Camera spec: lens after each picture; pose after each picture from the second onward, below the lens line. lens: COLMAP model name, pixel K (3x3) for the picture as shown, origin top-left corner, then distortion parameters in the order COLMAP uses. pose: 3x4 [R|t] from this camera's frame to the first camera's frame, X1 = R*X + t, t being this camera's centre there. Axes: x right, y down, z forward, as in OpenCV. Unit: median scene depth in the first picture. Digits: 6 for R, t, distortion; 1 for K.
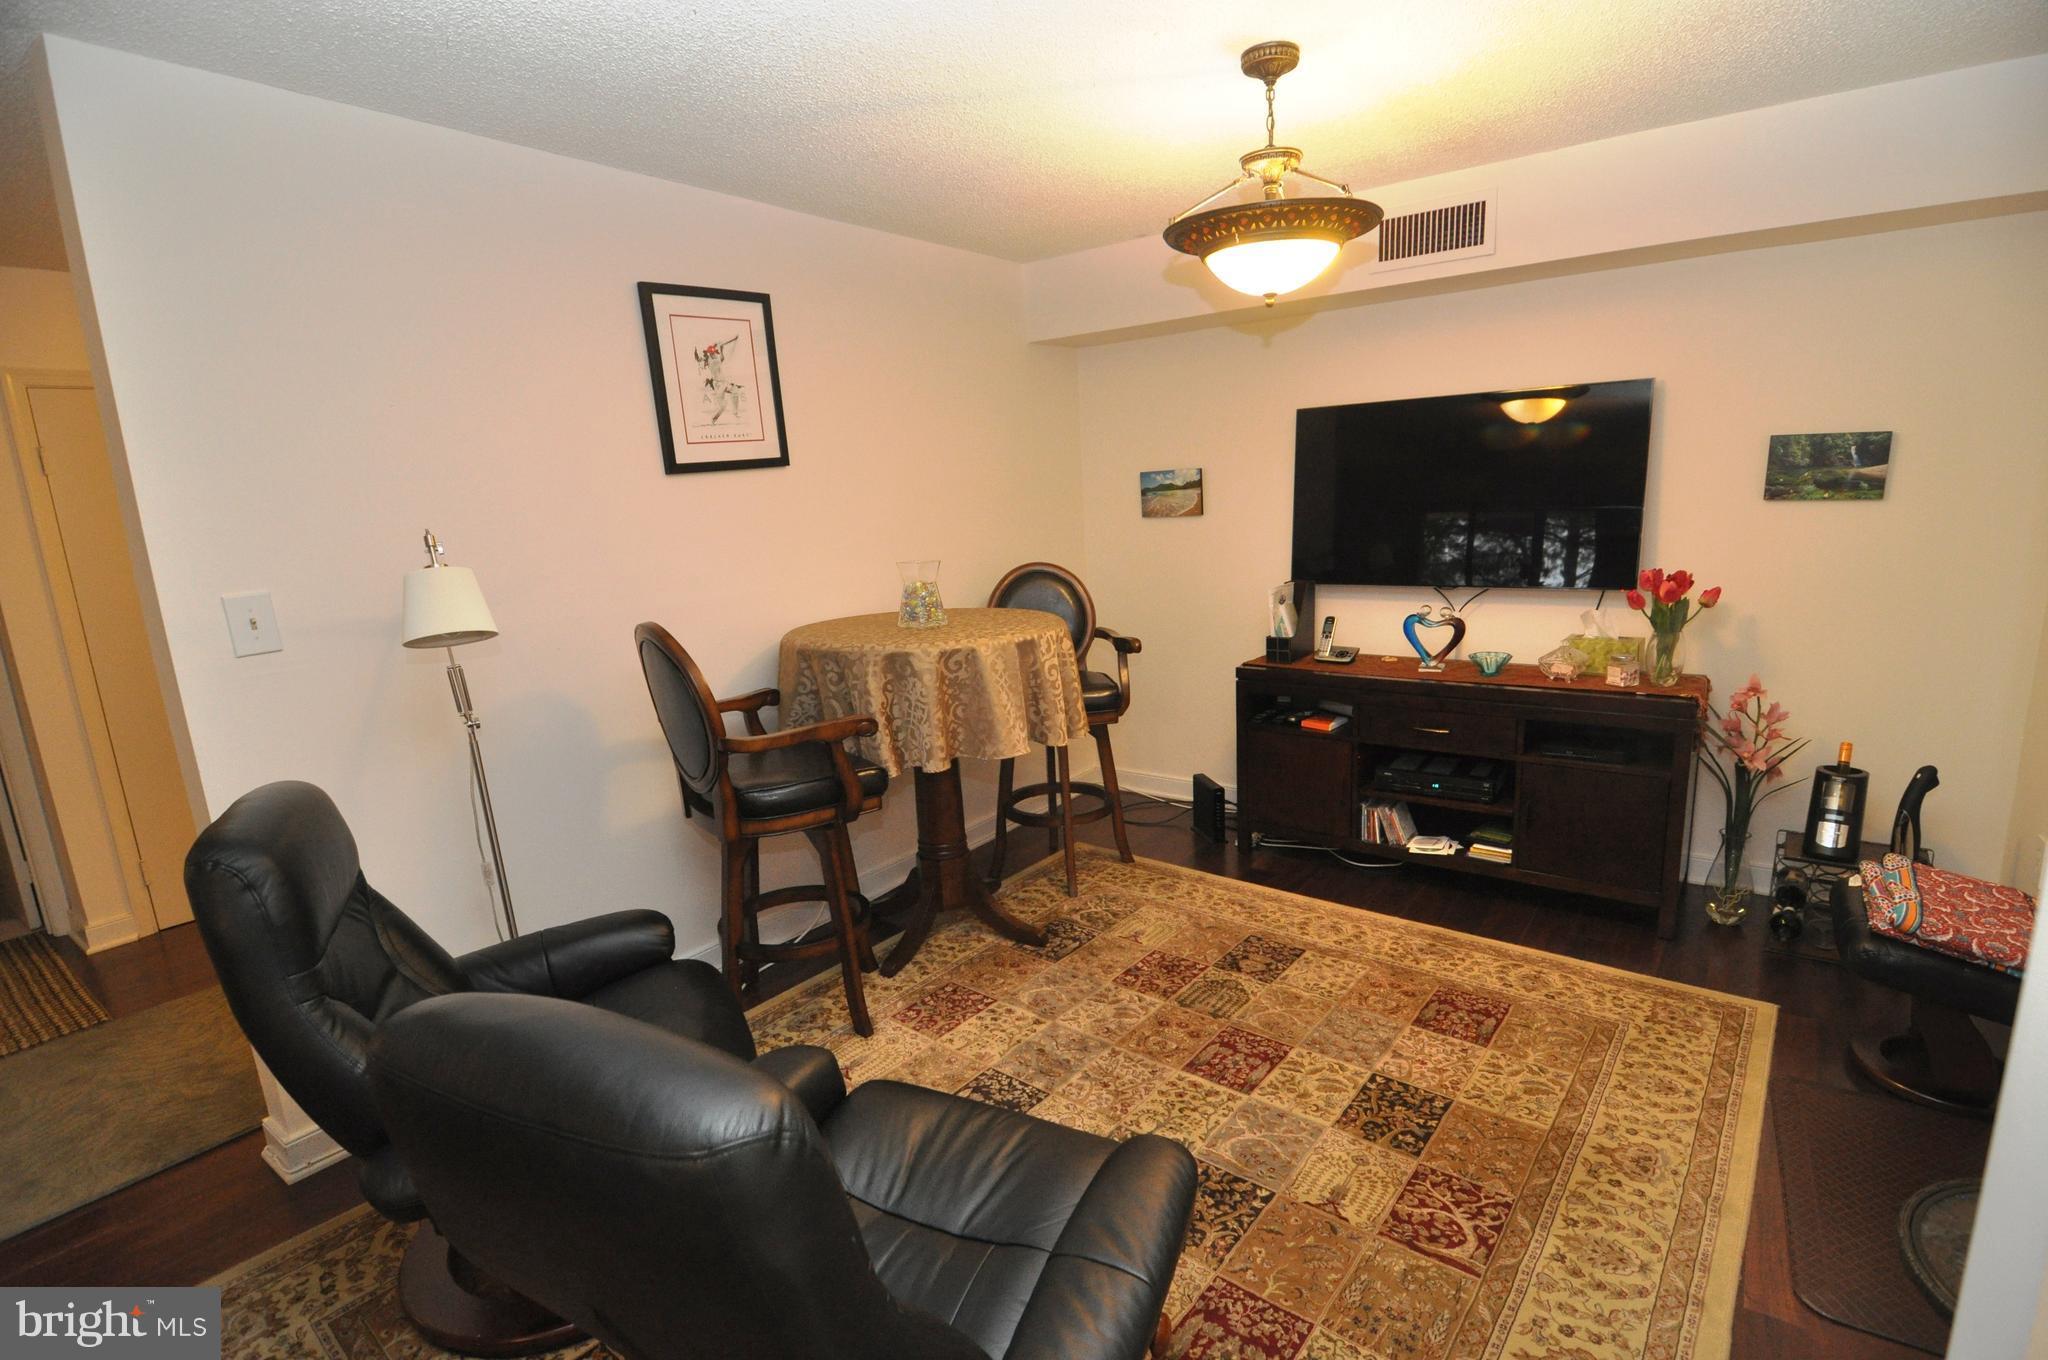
lens RADIAL K [[983.5, 0, 1030.8], [0, 983.5, 694.4], [0, 0, 1]] dist [-0.002484, -0.012758]
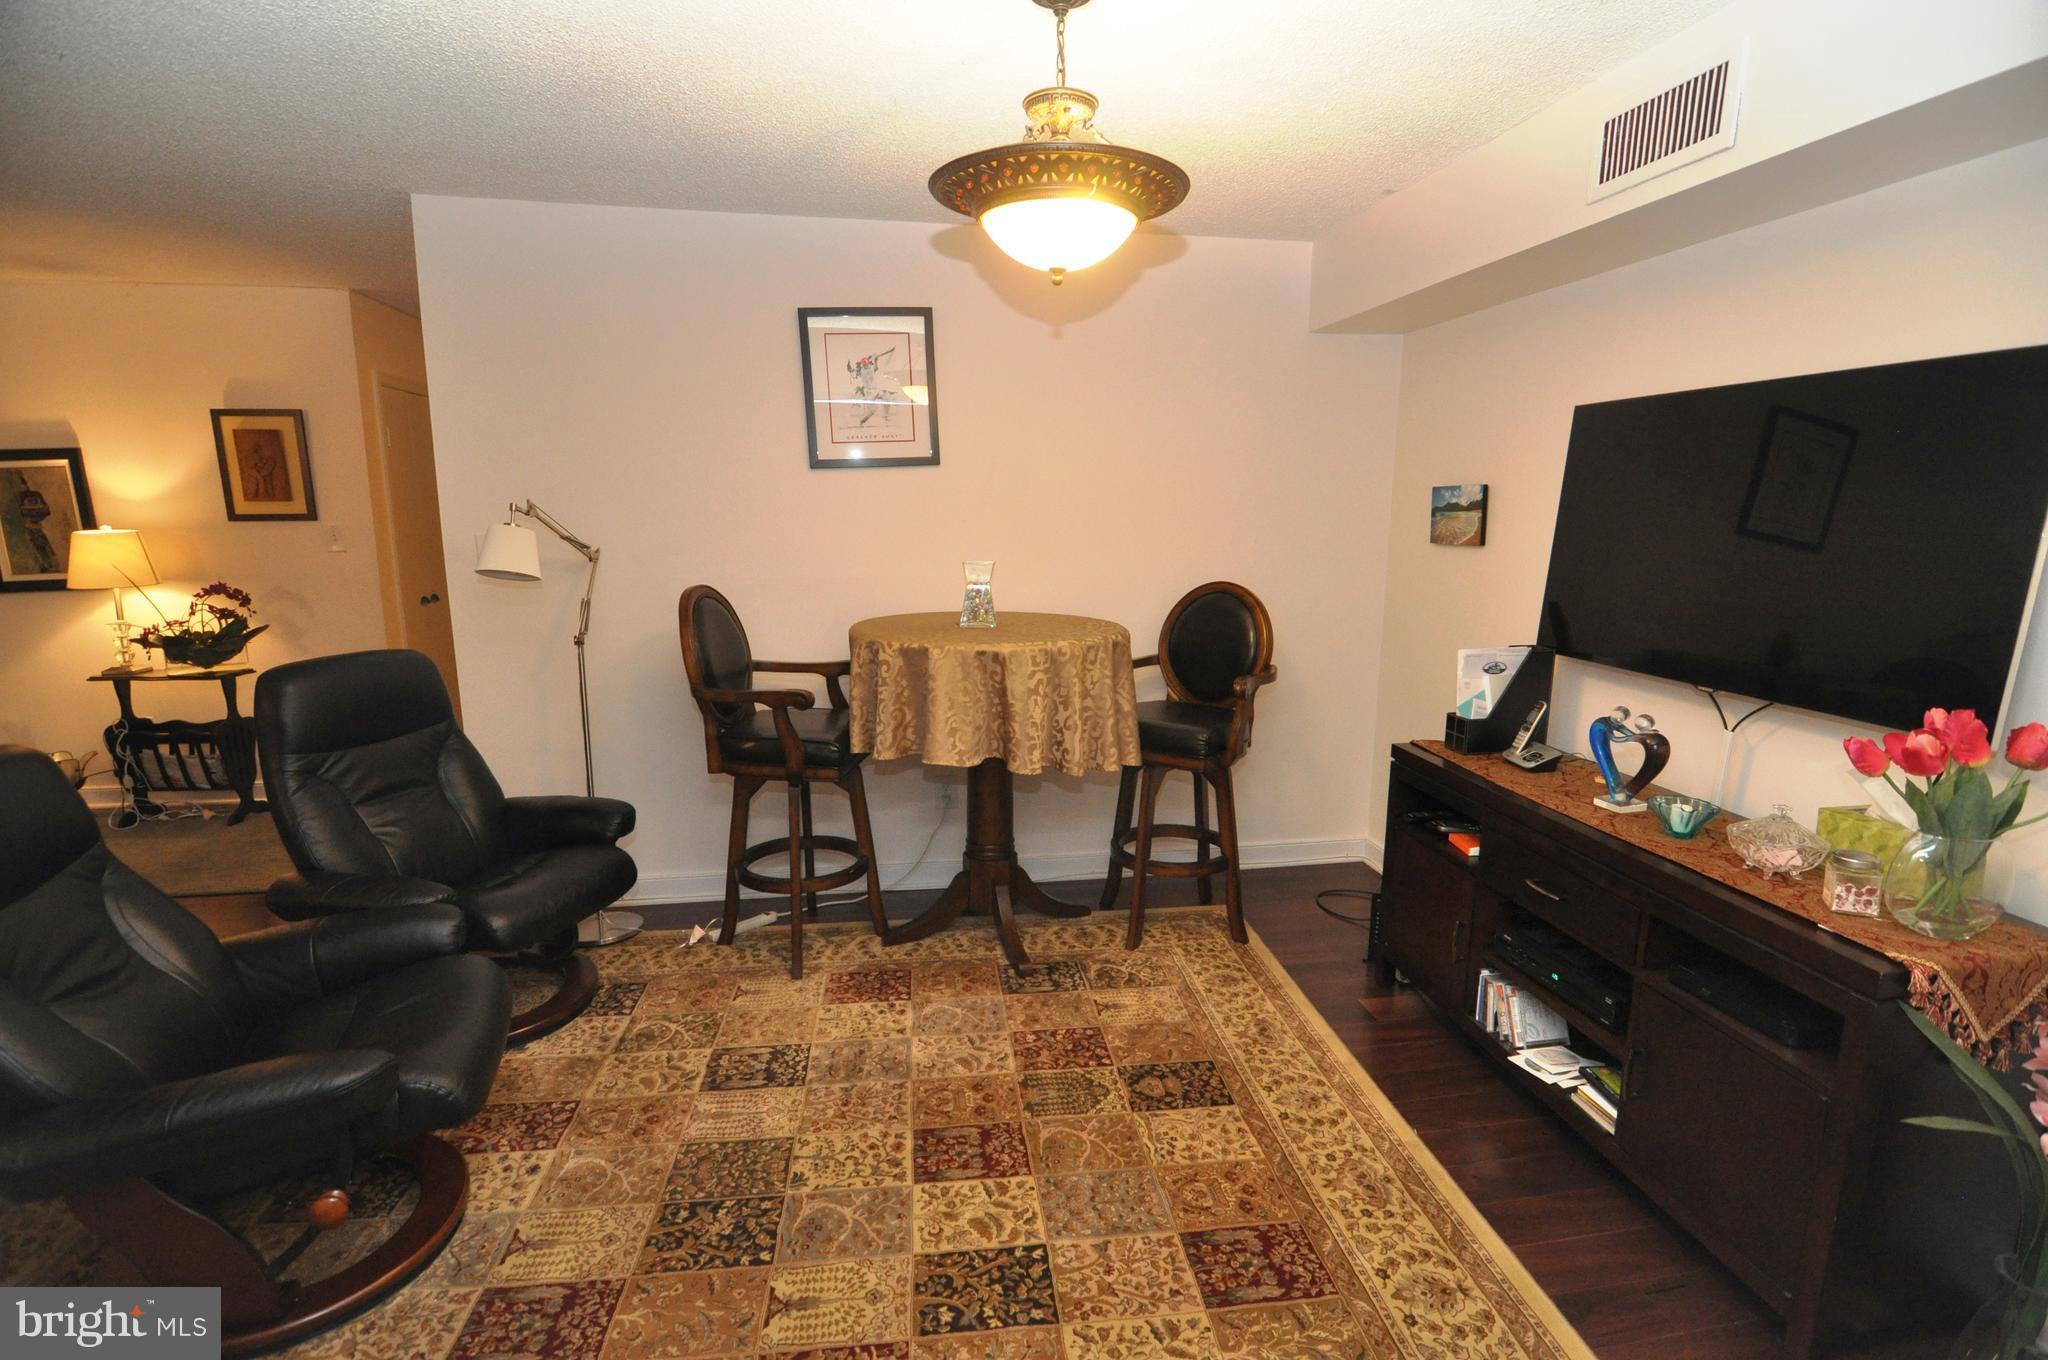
lens RADIAL K [[983.5, 0, 1030.8], [0, 983.5, 694.4], [0, 0, 1]] dist [-0.002484, -0.012758]
pose [[0.723539, 0.183135, -0.665547, 0.611588], [-0.182436, 0.980615, 0.071498, -0.082427], [0.665739, 0.069688, 0.742923, 0.287573]]
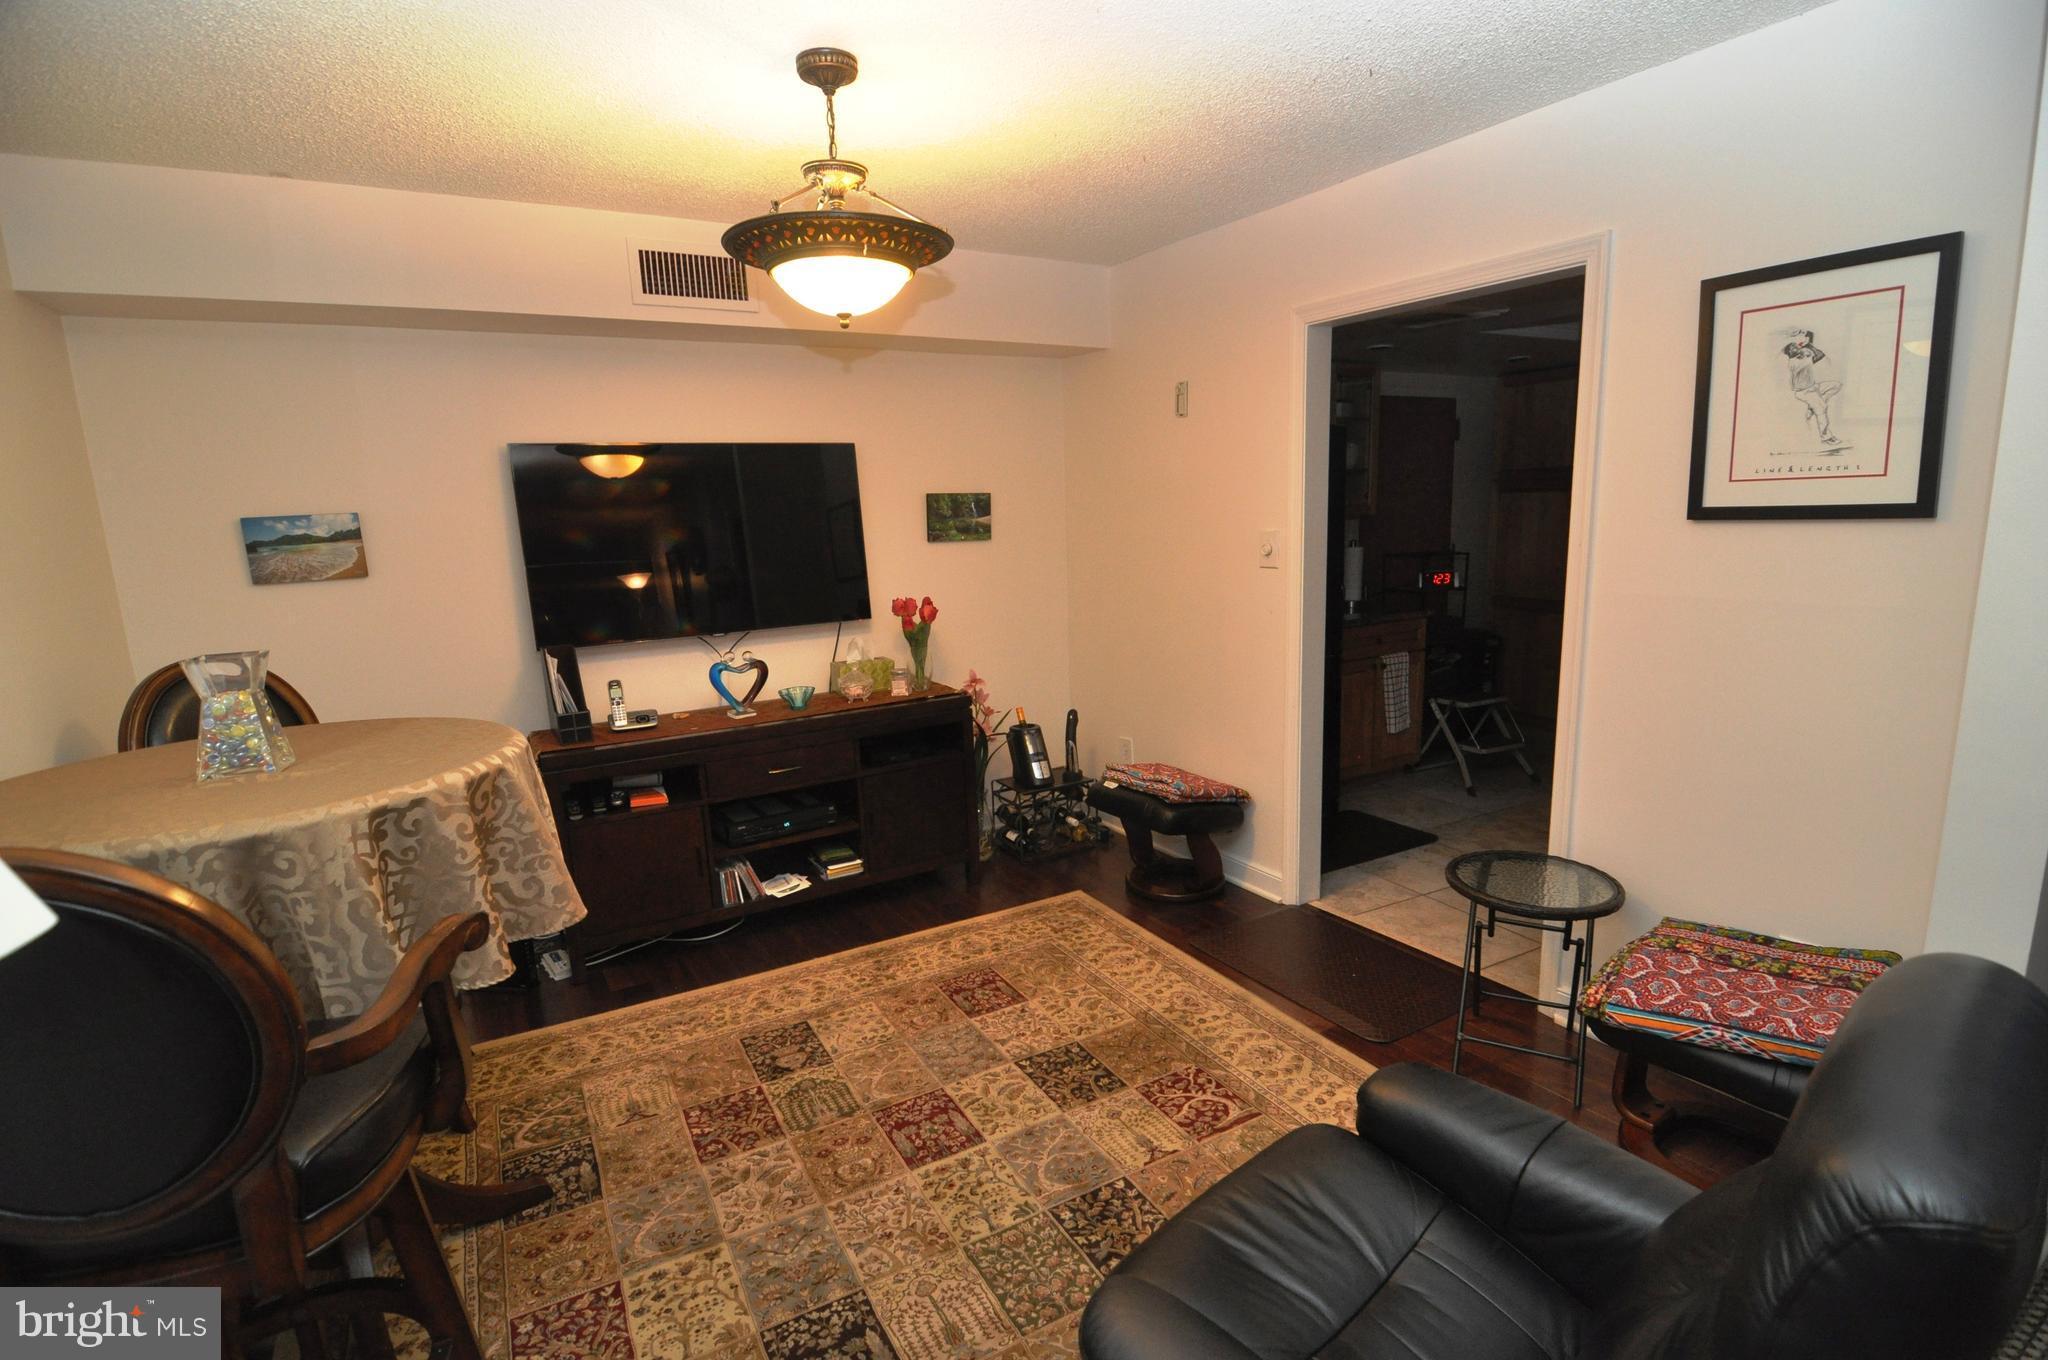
lens RADIAL K [[983.5, 0, 1030.8], [0, 983.5, 694.4], [0, 0, 1]] dist [-0.002484, -0.012758]
pose [[0.368635, -0.143666, 0.918405, -0.444628], [0.209295, 0.975445, 0.068580, -0.059370], [-0.905706, 0.166936, 0.389652, 0.386885]]
